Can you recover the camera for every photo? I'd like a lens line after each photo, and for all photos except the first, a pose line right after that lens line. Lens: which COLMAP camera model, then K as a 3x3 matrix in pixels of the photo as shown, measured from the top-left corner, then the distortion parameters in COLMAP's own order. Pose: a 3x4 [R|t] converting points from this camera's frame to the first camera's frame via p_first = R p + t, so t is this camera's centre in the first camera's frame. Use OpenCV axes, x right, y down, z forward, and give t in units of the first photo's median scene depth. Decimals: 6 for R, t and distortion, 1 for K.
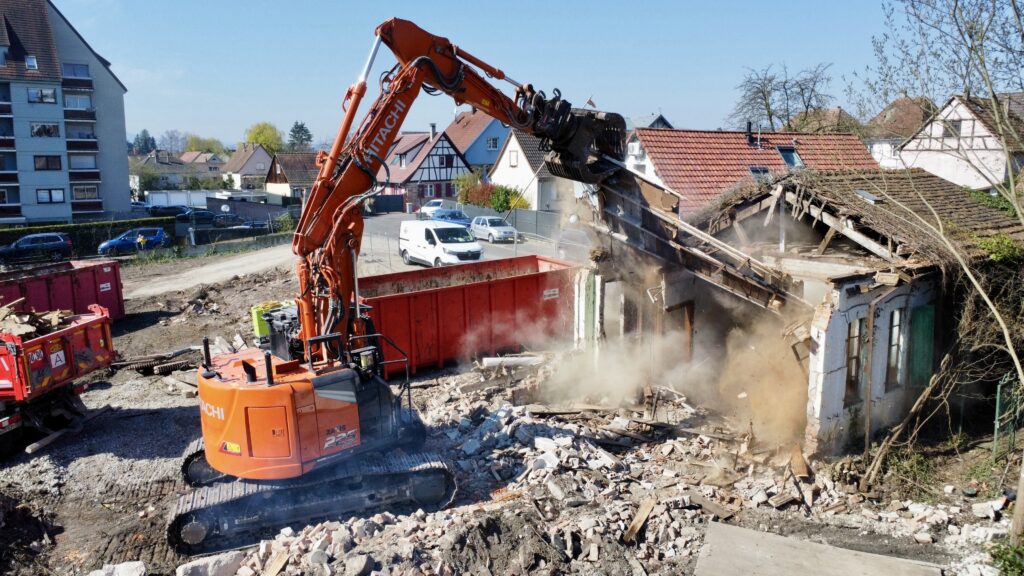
lens RADIAL K [[769.3, 0, 512.0], [0, 769.3, 288.0], [0, 0, 1]] dist [0.006165, -0.002554]
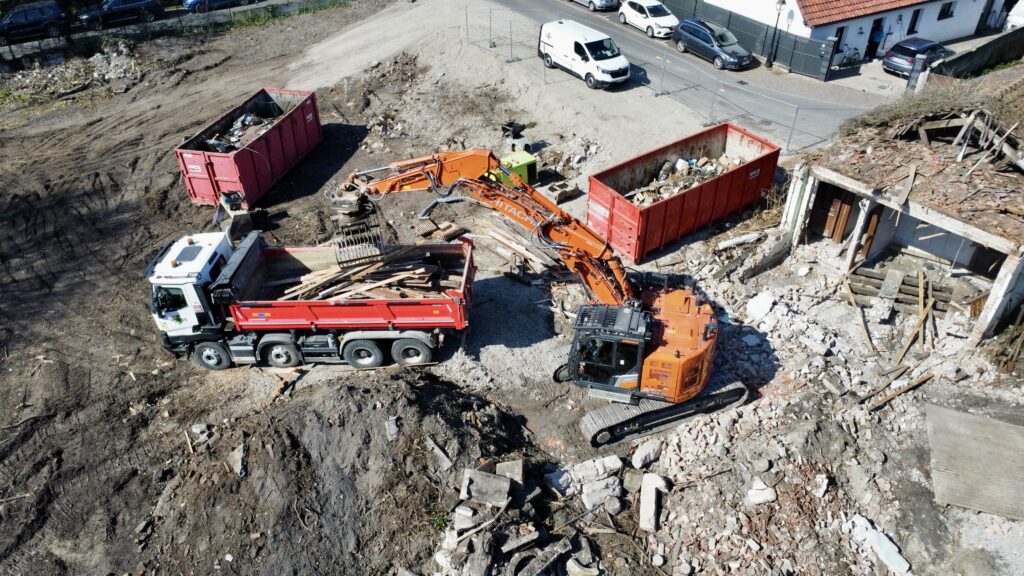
lens RADIAL K [[769.3, 0, 512.0], [0, 769.3, 288.0], [0, 0, 1]] dist [0.006165, -0.002554]
pose [[0.998039, -0.026268, 0.056812, -0.486222], [-0.001695, 0.895996, 0.444060, -0.442081], [-0.062568, -0.443285, 0.894194, -0.202931]]
